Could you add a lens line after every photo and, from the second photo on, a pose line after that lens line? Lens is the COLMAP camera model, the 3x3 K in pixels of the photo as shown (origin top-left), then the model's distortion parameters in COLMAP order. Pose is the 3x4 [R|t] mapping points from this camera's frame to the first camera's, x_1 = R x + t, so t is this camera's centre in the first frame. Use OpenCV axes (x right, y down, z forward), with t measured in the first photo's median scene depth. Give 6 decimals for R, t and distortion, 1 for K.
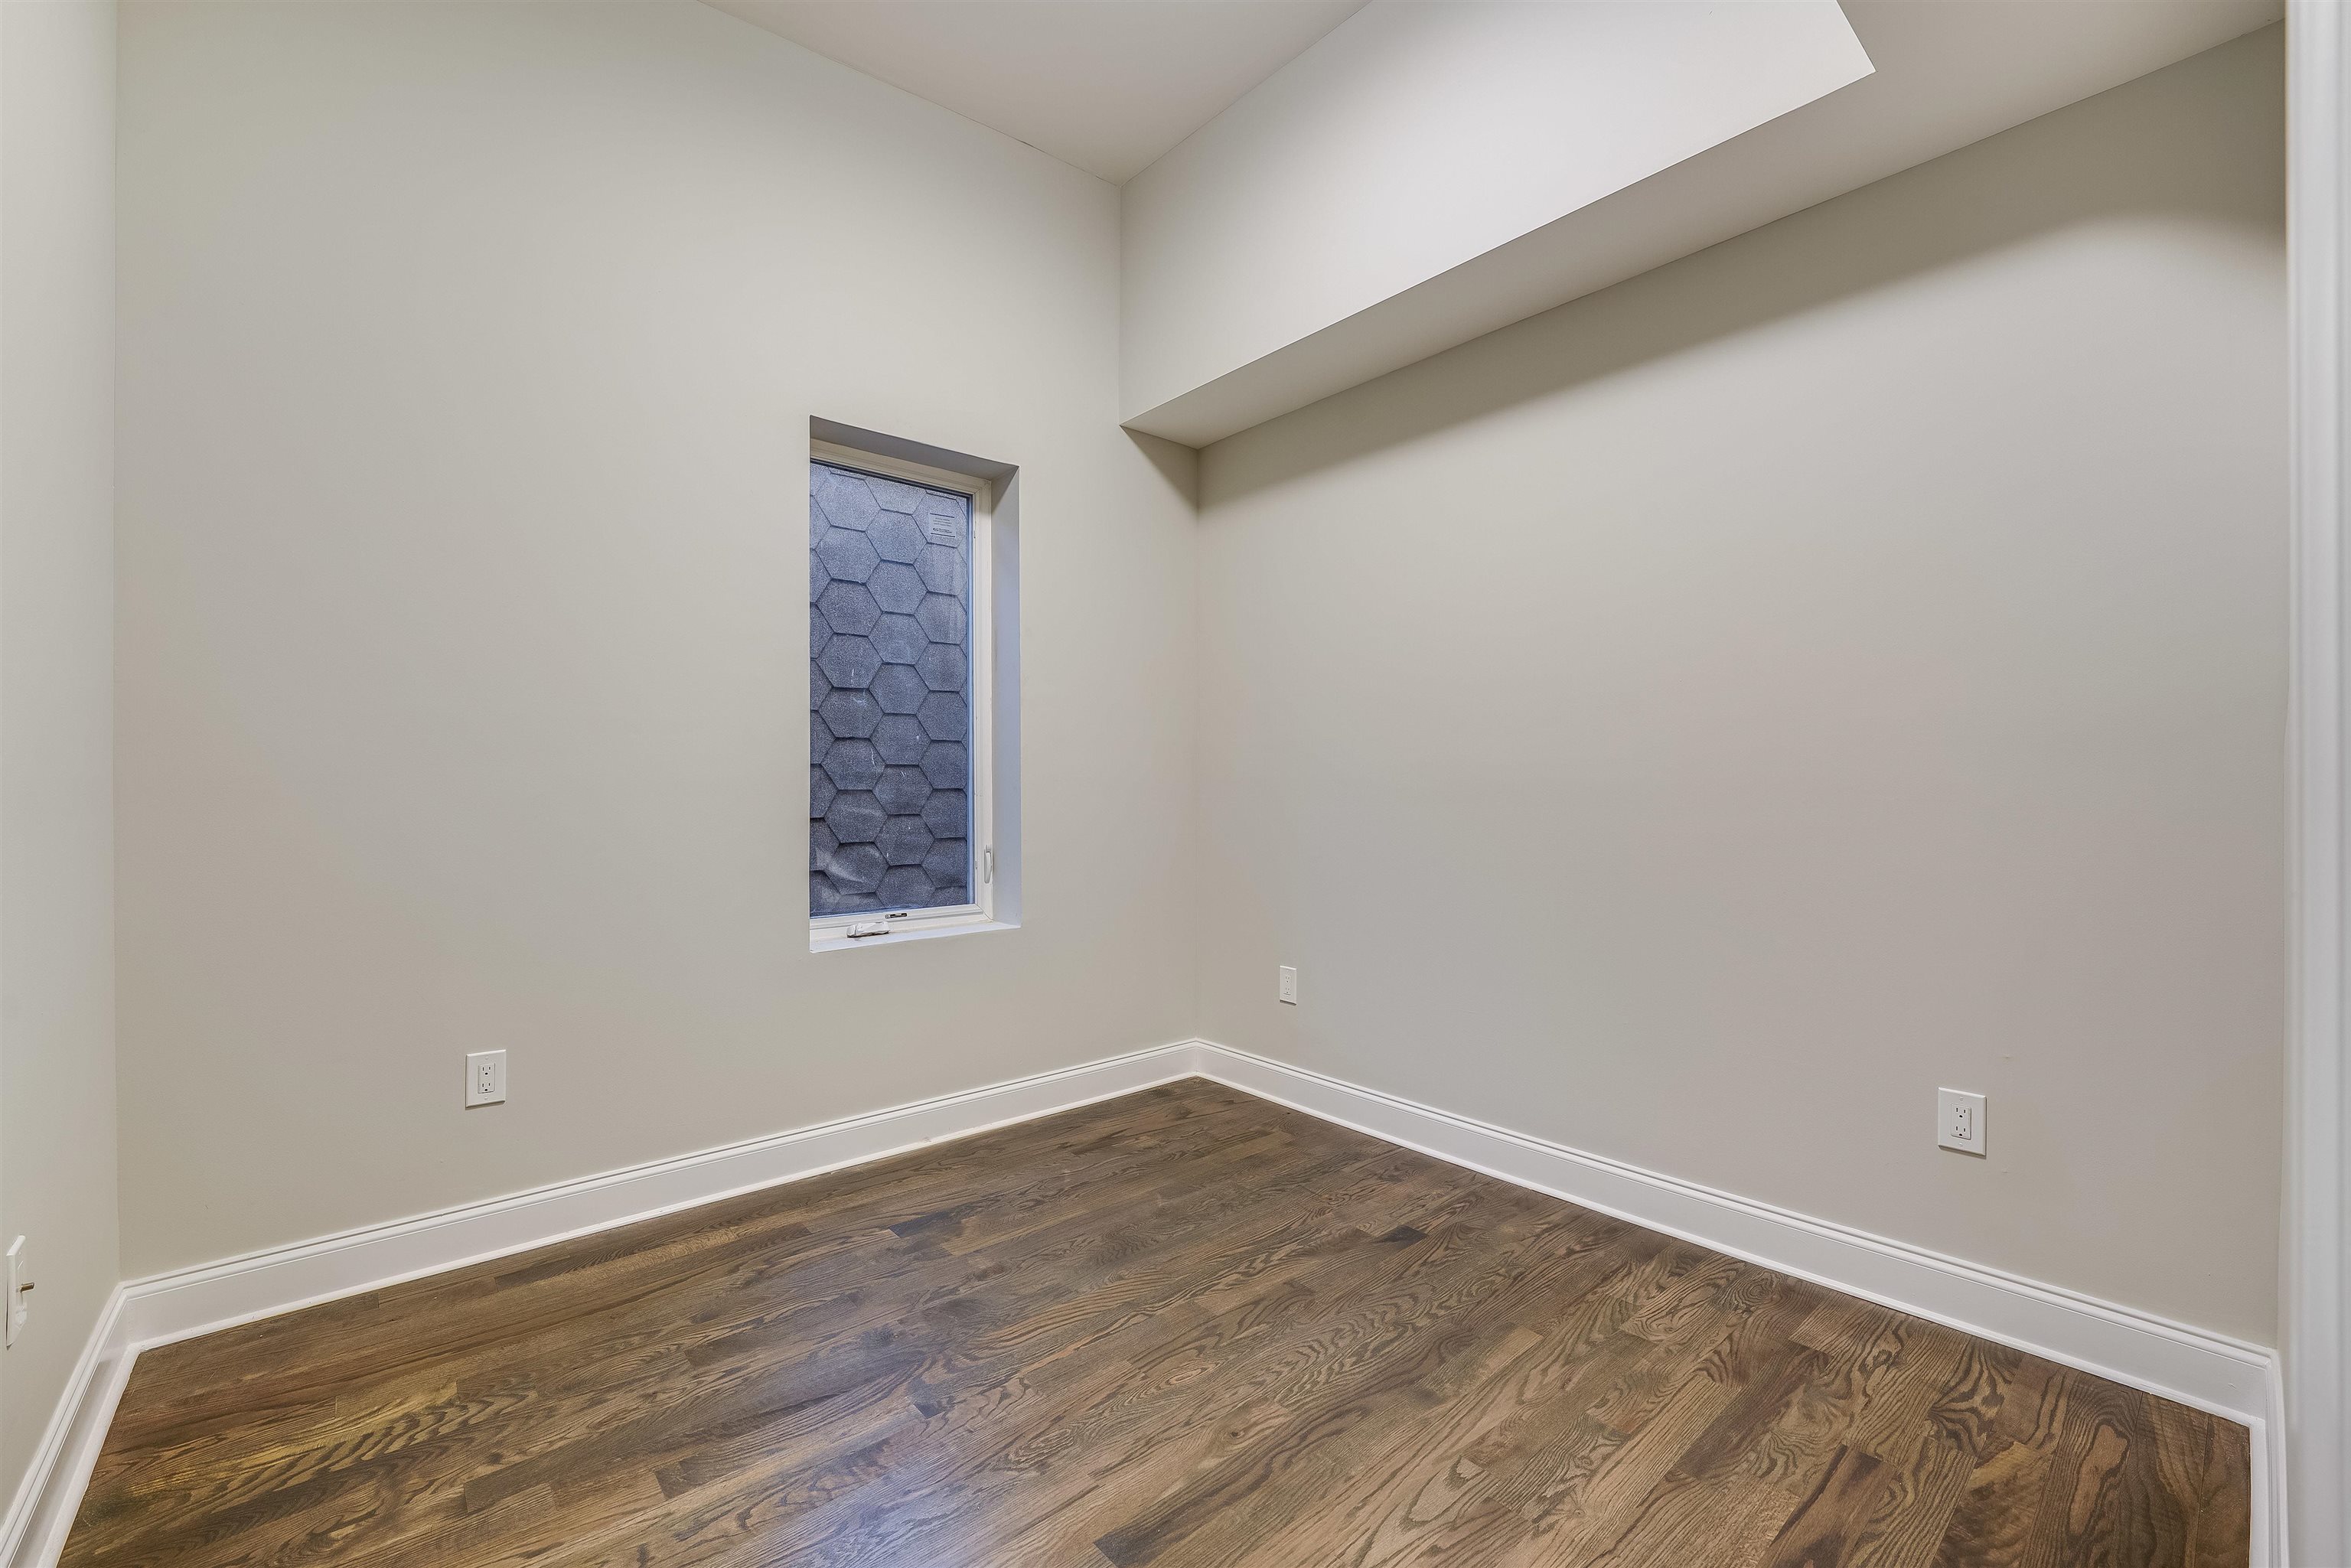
lens RADIAL K [[960.1, 0, 1183.8], [0, 960.1, 792.8], [0, 0, 1]] dist [-0.000963, -0.000009]
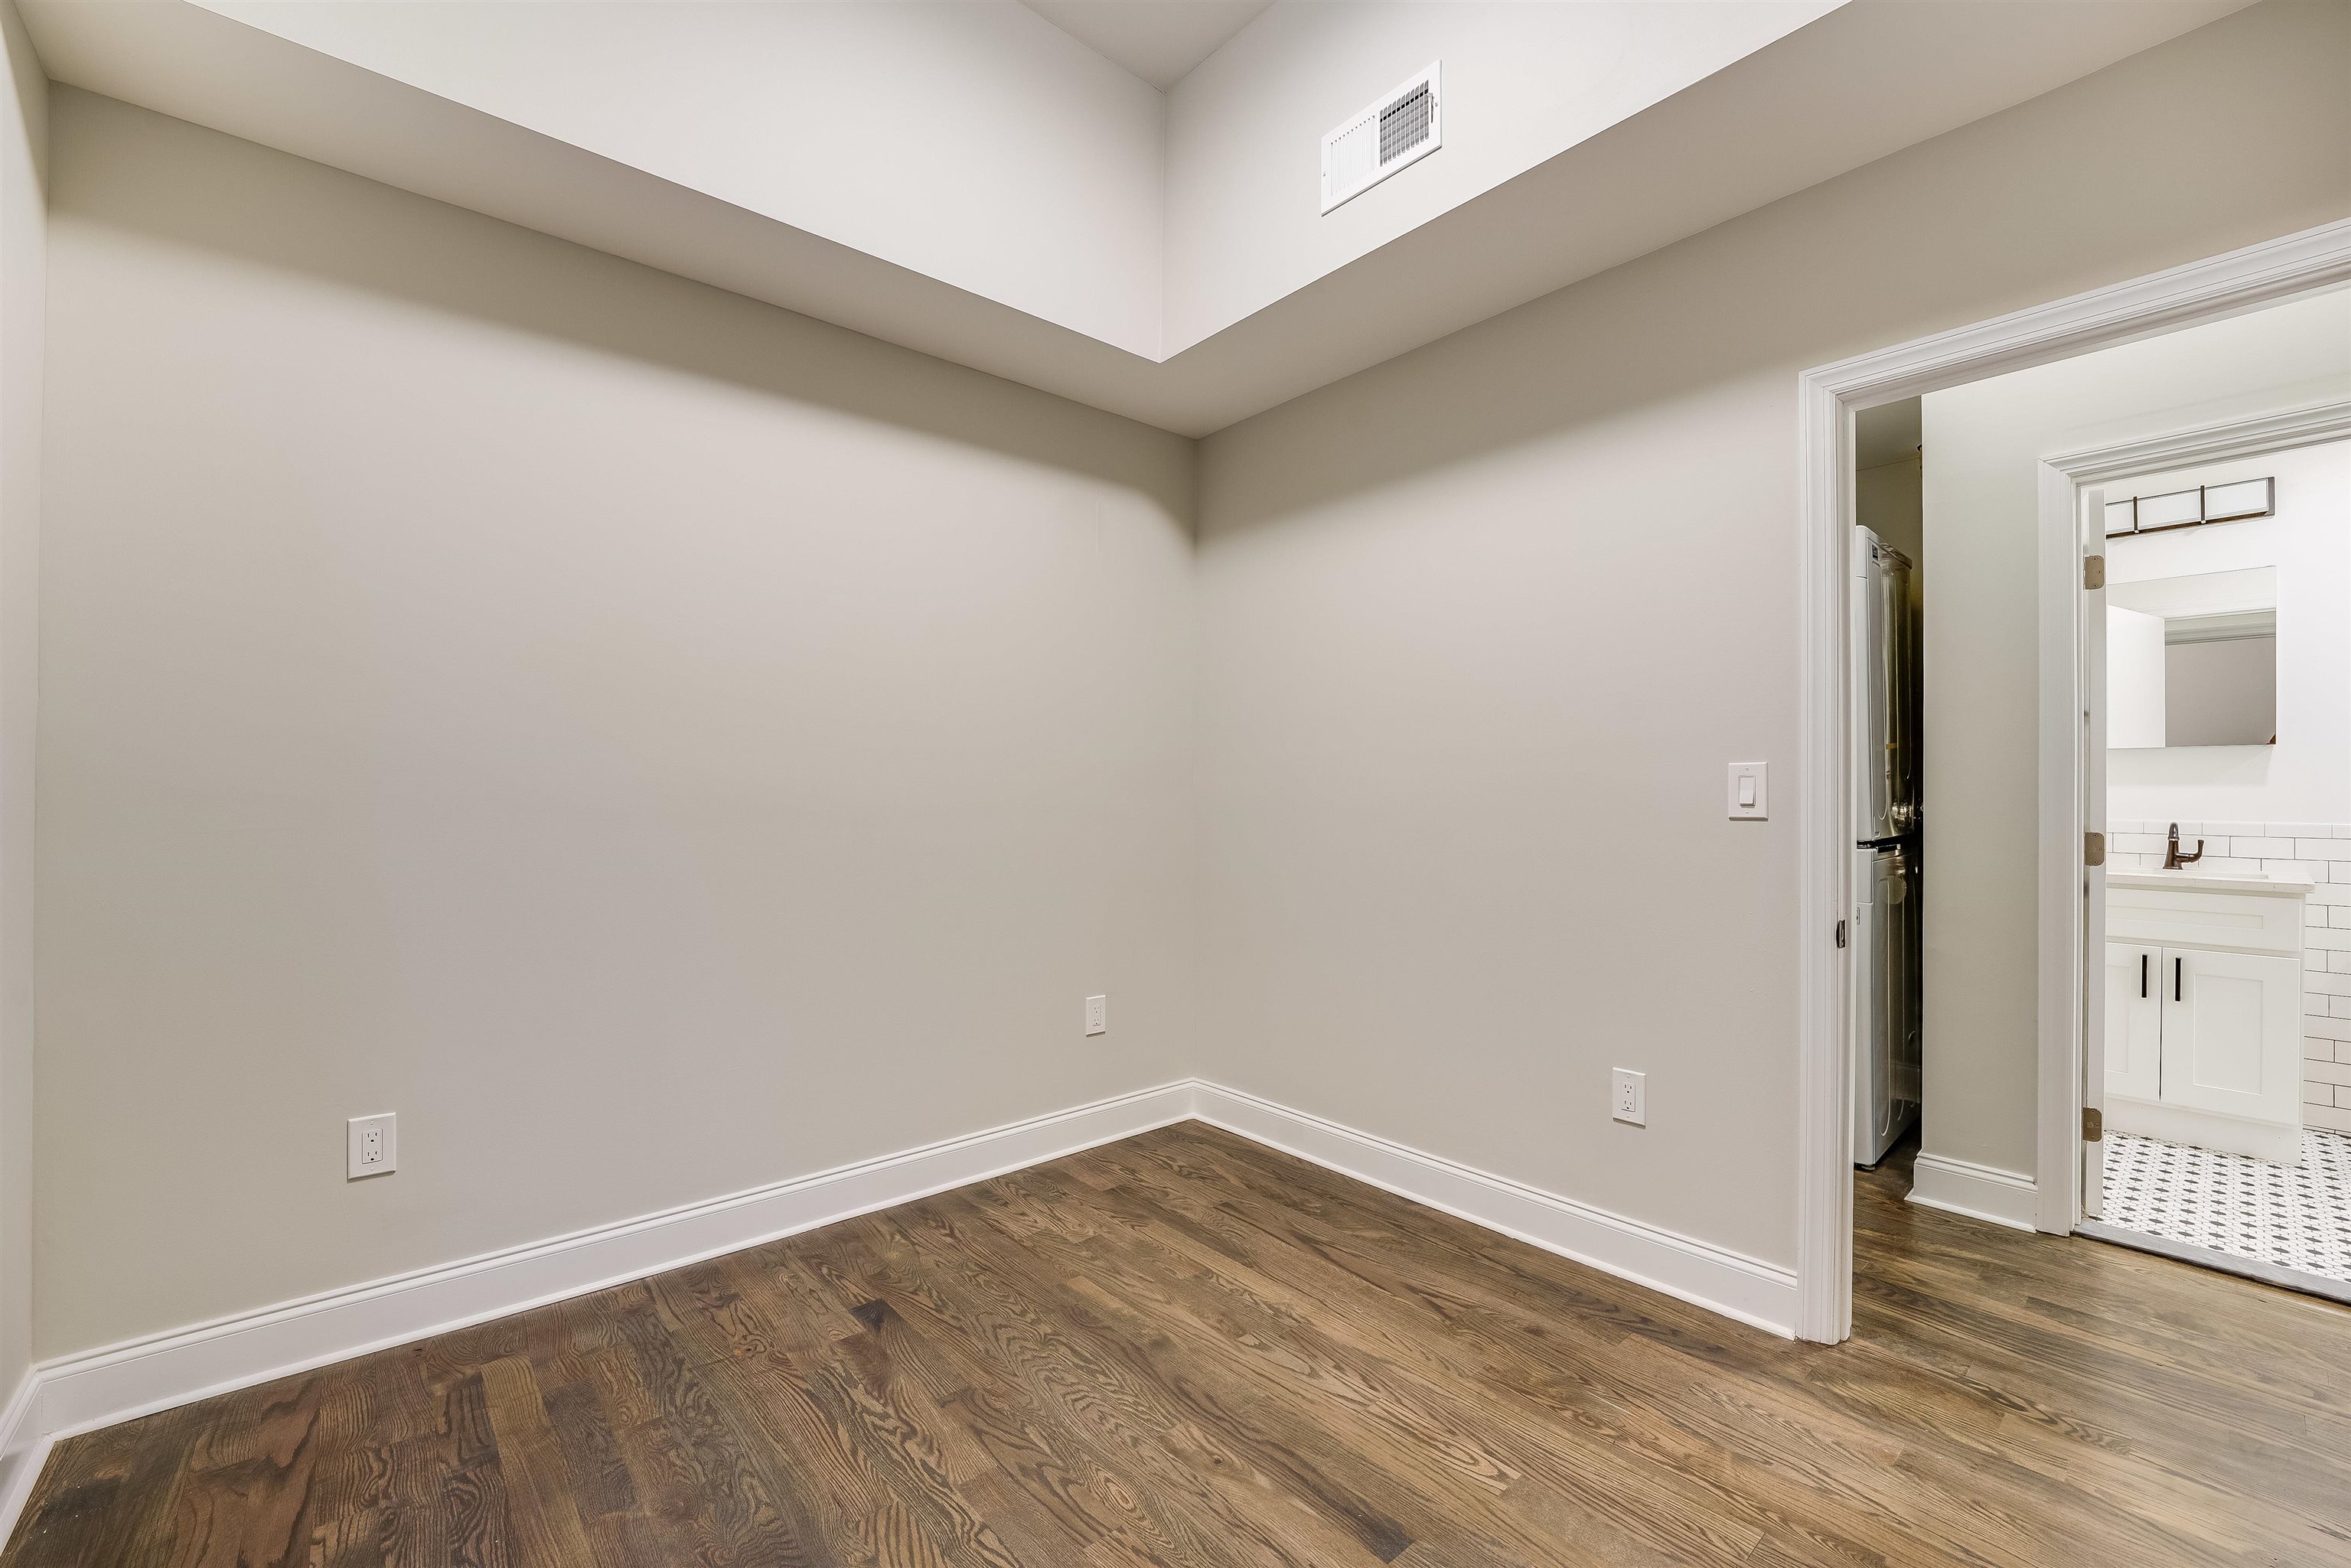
lens RADIAL K [[960.1, 0, 1182.8], [0, 960.1, 793.1], [0, 0, 1]] dist [-0.000963, -0.000009]
pose [[0.001462, 0.008943, 0.999959, -0.791874], [-0.006102, 0.999941, -0.008934, -0.008744], [-0.999980, -0.006089, 0.001517, 0.874567]]
